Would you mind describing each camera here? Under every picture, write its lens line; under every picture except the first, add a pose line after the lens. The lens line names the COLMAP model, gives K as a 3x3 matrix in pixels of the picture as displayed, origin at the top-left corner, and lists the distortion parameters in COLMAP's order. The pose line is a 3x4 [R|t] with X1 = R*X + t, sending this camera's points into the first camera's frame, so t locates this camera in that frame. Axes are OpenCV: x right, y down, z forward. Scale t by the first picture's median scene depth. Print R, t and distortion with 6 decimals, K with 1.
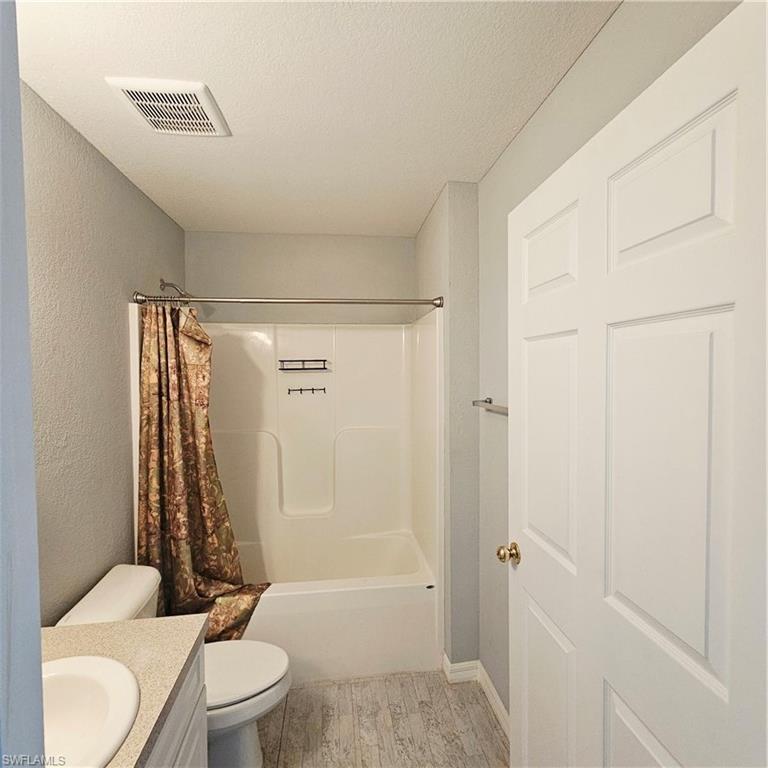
lens RADIAL K [[423.5, 0, 387.0], [0, 423.5, 387.6], [0, 0, 1]] dist [0.005735, -0.001173]
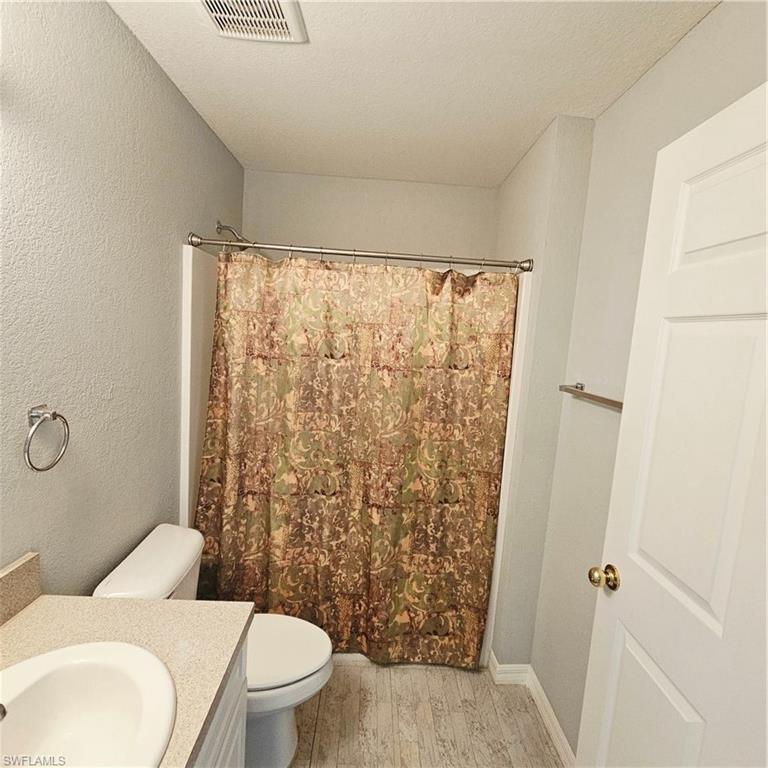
lens RADIAL K [[423.5, 0, 387.0], [0, 423.5, 387.6], [0, 0, 1]] dist [0.005735, -0.001173]
pose [[0.991899, 0.088991, -0.090649, -0.074219], [-0.080729, 0.992568, 0.091062, -0.015349], [0.098079, -0.083006, 0.991711, 0.130801]]
